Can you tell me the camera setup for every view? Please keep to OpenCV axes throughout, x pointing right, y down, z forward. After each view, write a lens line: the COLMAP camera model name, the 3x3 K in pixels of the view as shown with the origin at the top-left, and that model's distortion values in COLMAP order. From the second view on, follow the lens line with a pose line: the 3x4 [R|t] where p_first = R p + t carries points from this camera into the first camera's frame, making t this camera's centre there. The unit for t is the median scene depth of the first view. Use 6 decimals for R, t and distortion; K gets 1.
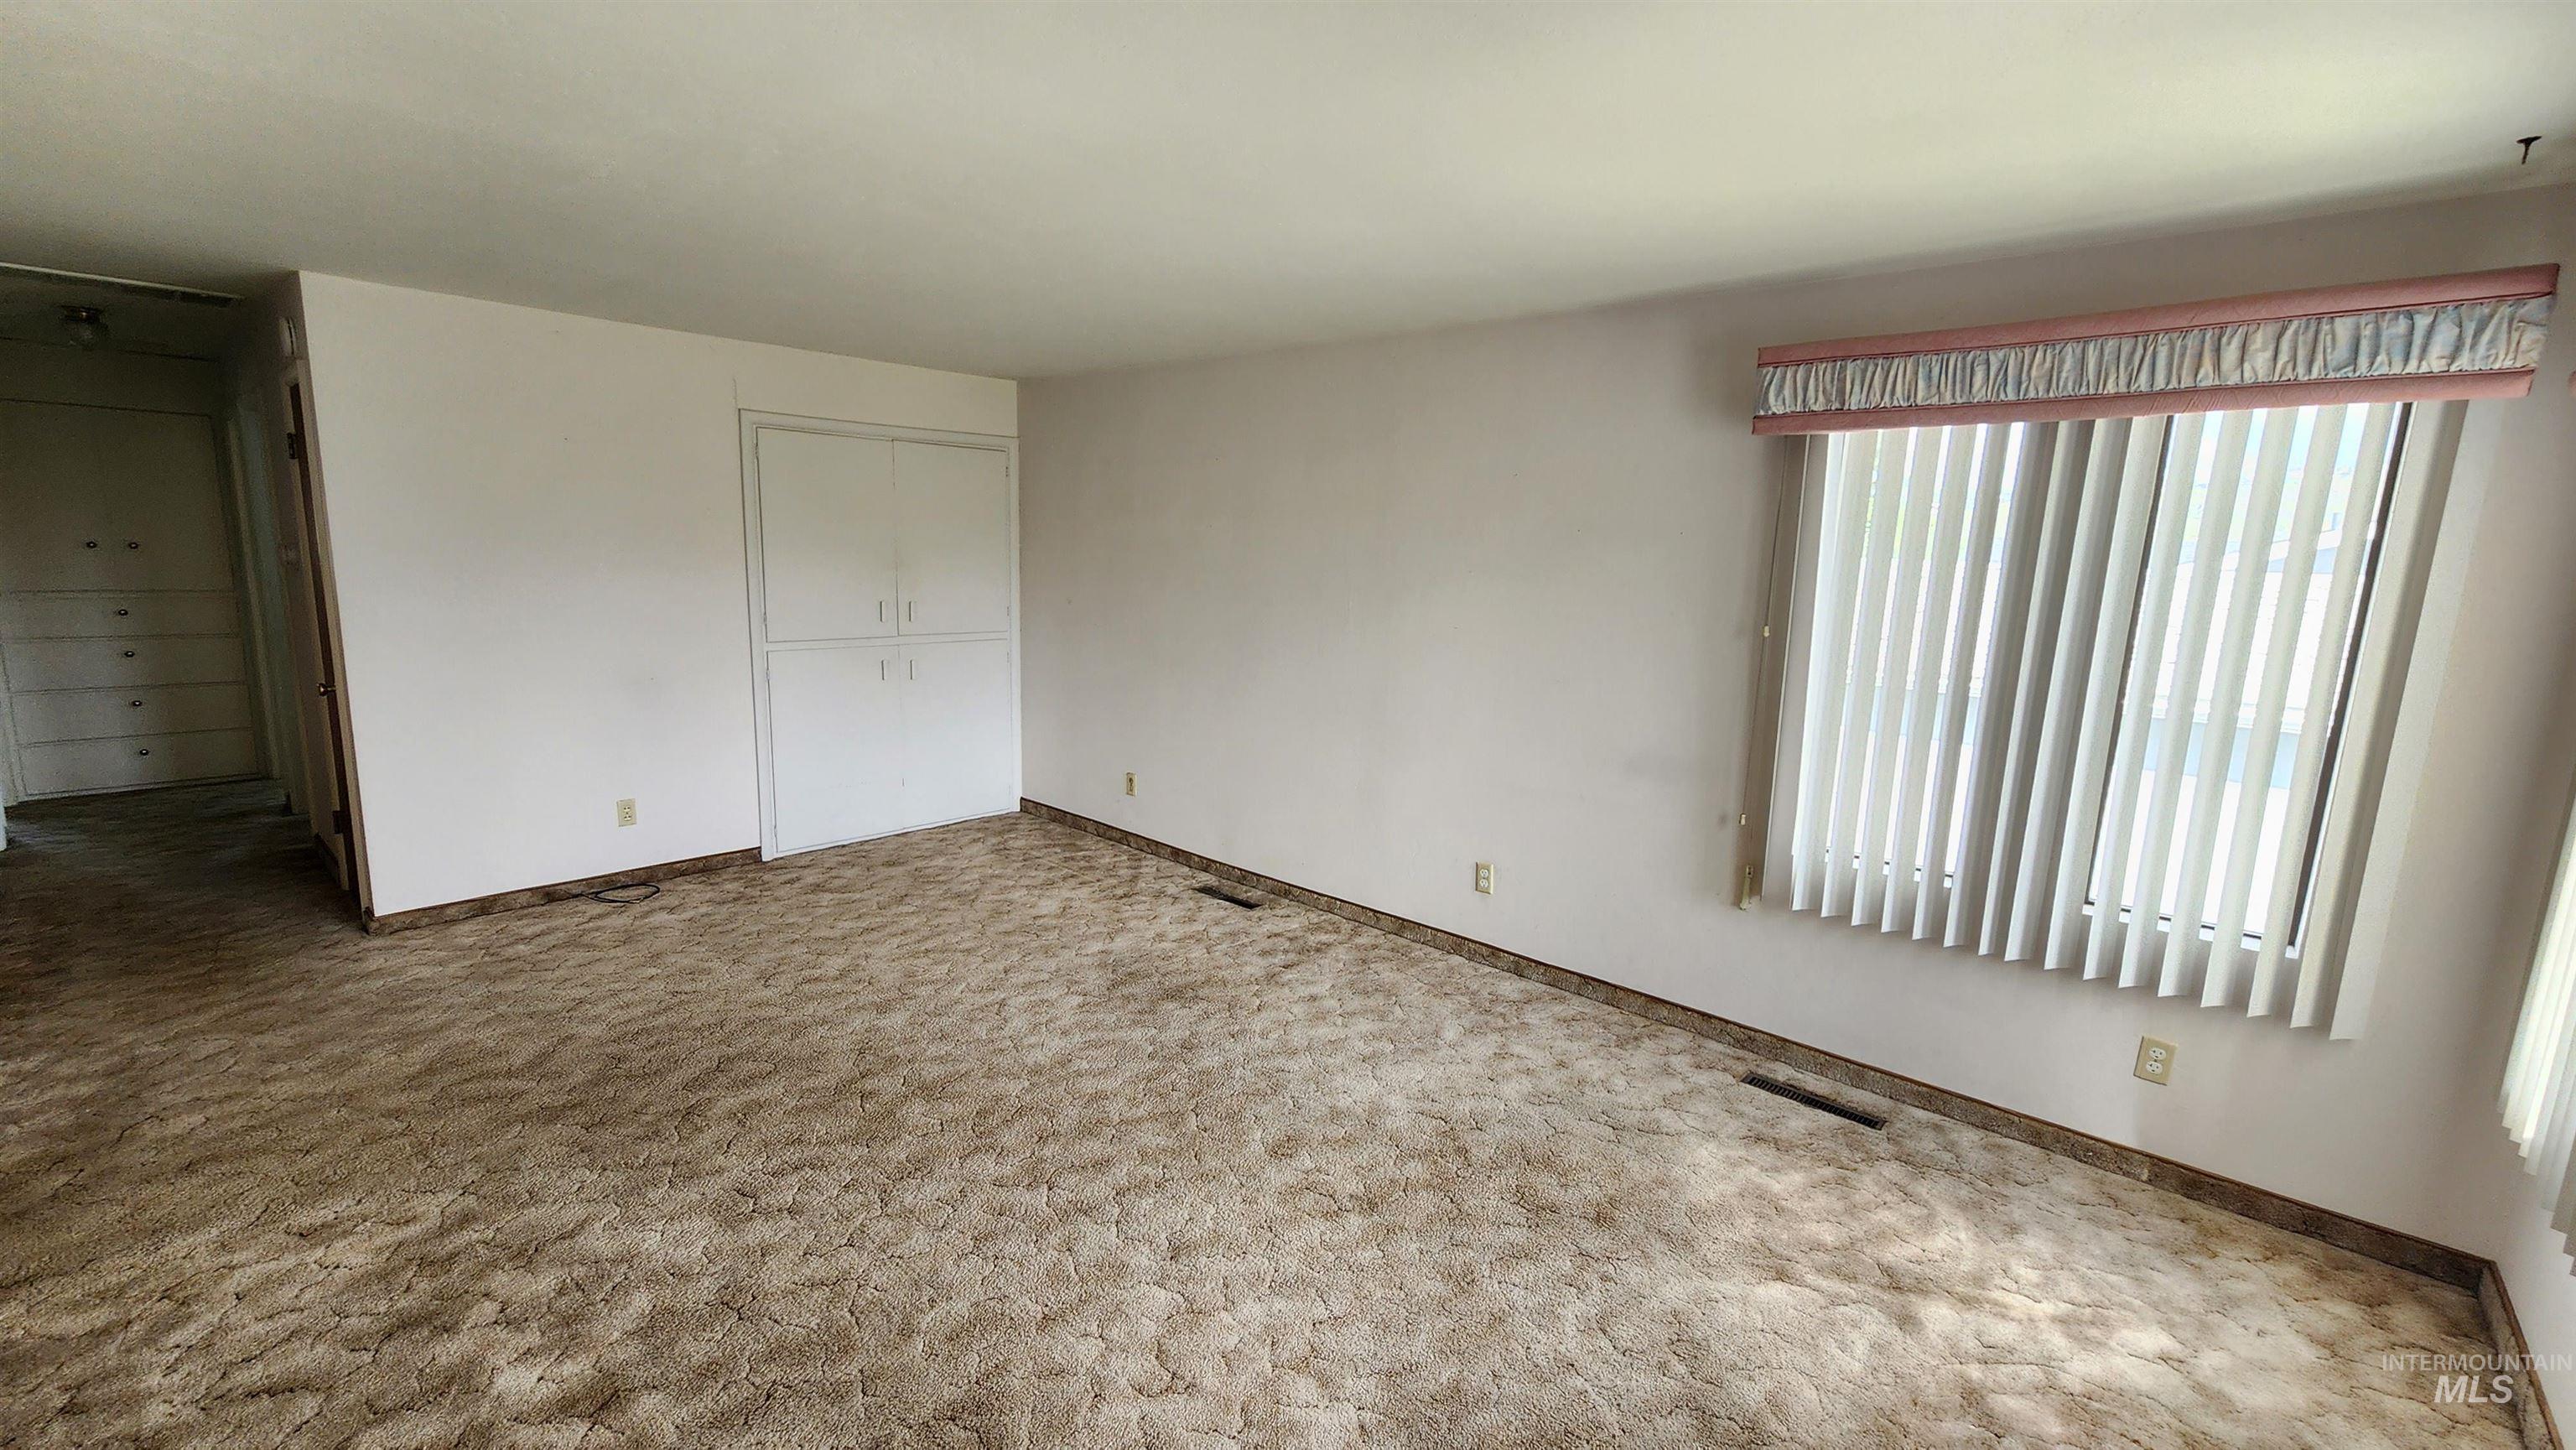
lens RADIAL K [[1054.3, 0, 1296.2], [0, 1054.3, 721.6], [0, 0, 1]] dist [-0.000419, -0.000070]
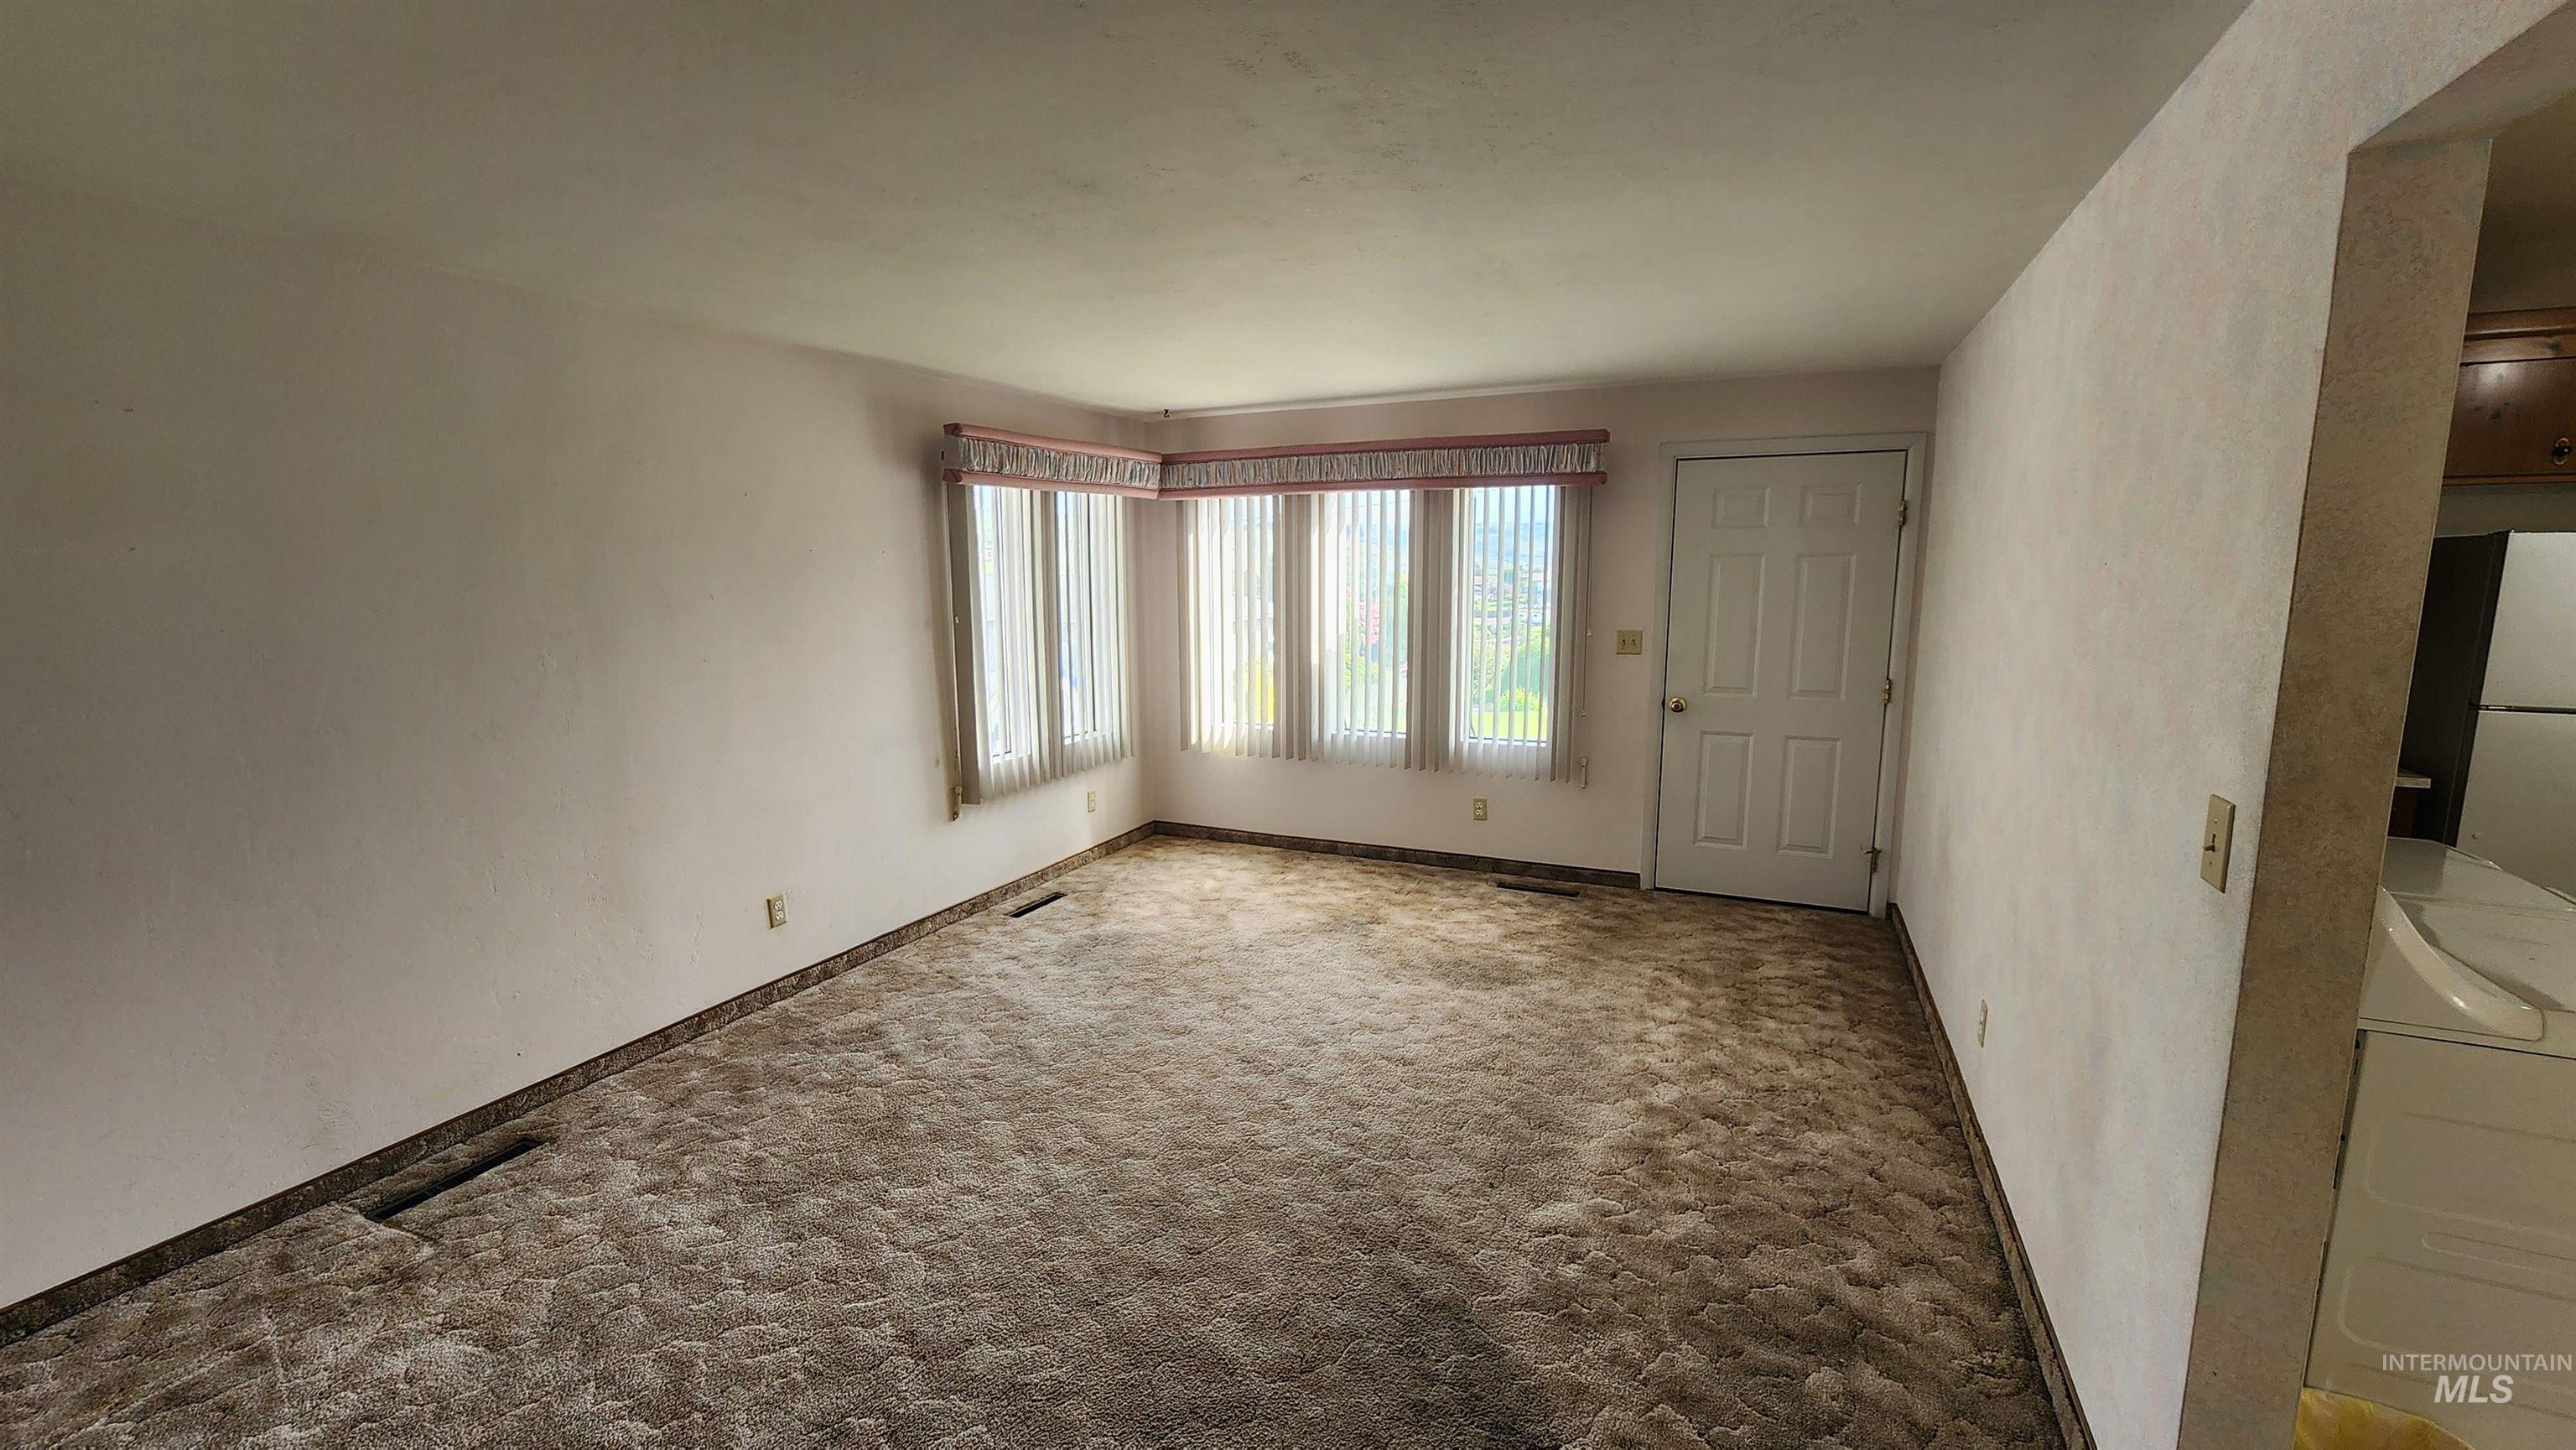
lens RADIAL K [[1054.3, 0, 1296.2], [0, 1054.3, 721.6], [0, 0, 1]] dist [-0.000419, -0.000070]
pose [[-0.305534, -0.173605, 0.936221, -1.007255], [0.151436, 0.961864, 0.227781, -0.196746], [-0.940062, 0.211372, -0.267592, 0.941288]]
